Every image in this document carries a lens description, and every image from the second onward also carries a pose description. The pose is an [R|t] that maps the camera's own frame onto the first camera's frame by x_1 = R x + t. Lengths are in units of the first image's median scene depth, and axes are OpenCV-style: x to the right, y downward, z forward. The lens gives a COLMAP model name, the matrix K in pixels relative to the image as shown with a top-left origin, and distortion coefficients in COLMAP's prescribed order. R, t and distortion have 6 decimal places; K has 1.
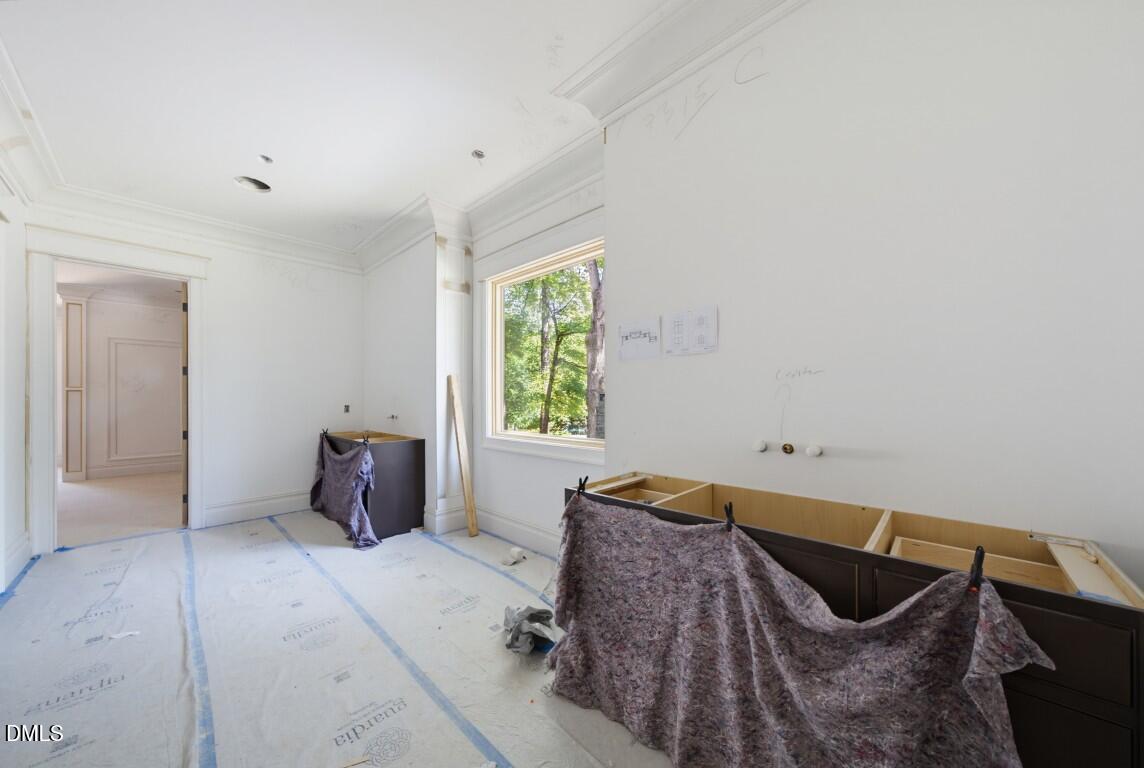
lens RADIAL K [[392.9, 0, 575.1], [0, 392.9, 388.7], [0, 0, 1]] dist [-0.028986, 0.014056]
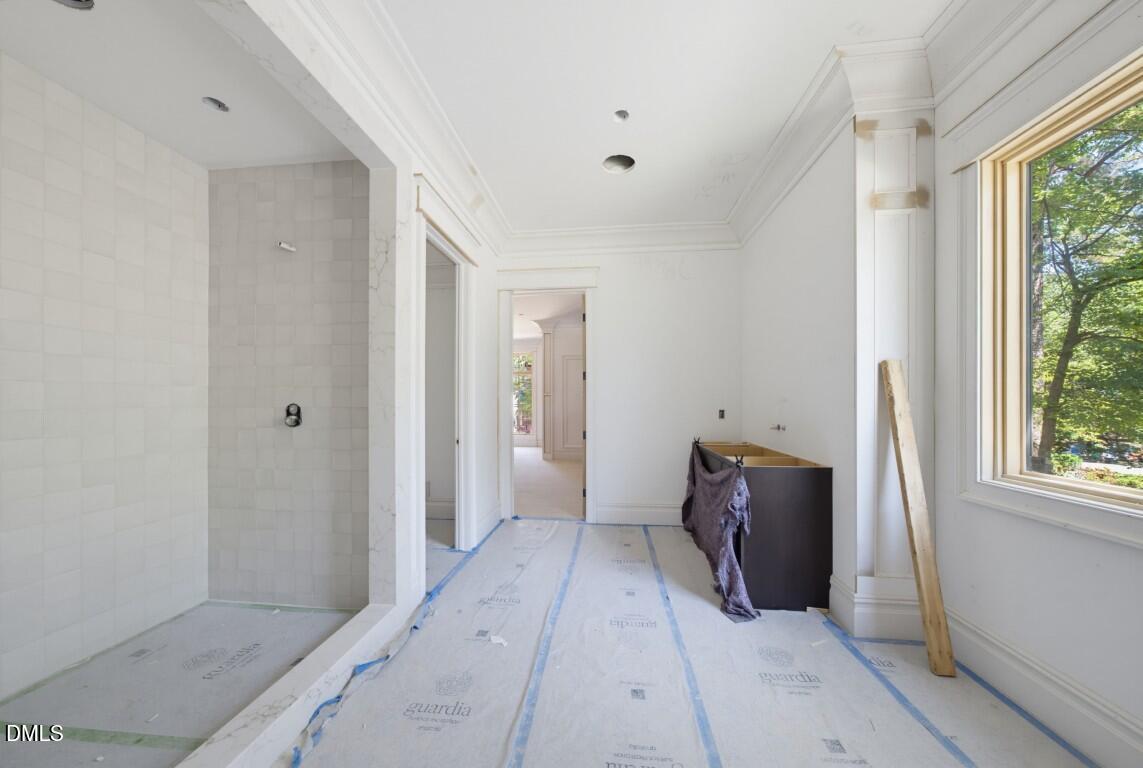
lens RADIAL K [[398.3, 0, 569.5], [0, 398.3, 407.3], [0, 0, 1]] dist [0.000801, 0.000174]
pose [[0.607182, 0.015291, -0.794416, -0.143888], [0.013369, 0.999477, 0.029455, 0.009076], [0.794451, -0.028505, 0.606659, 0.304446]]
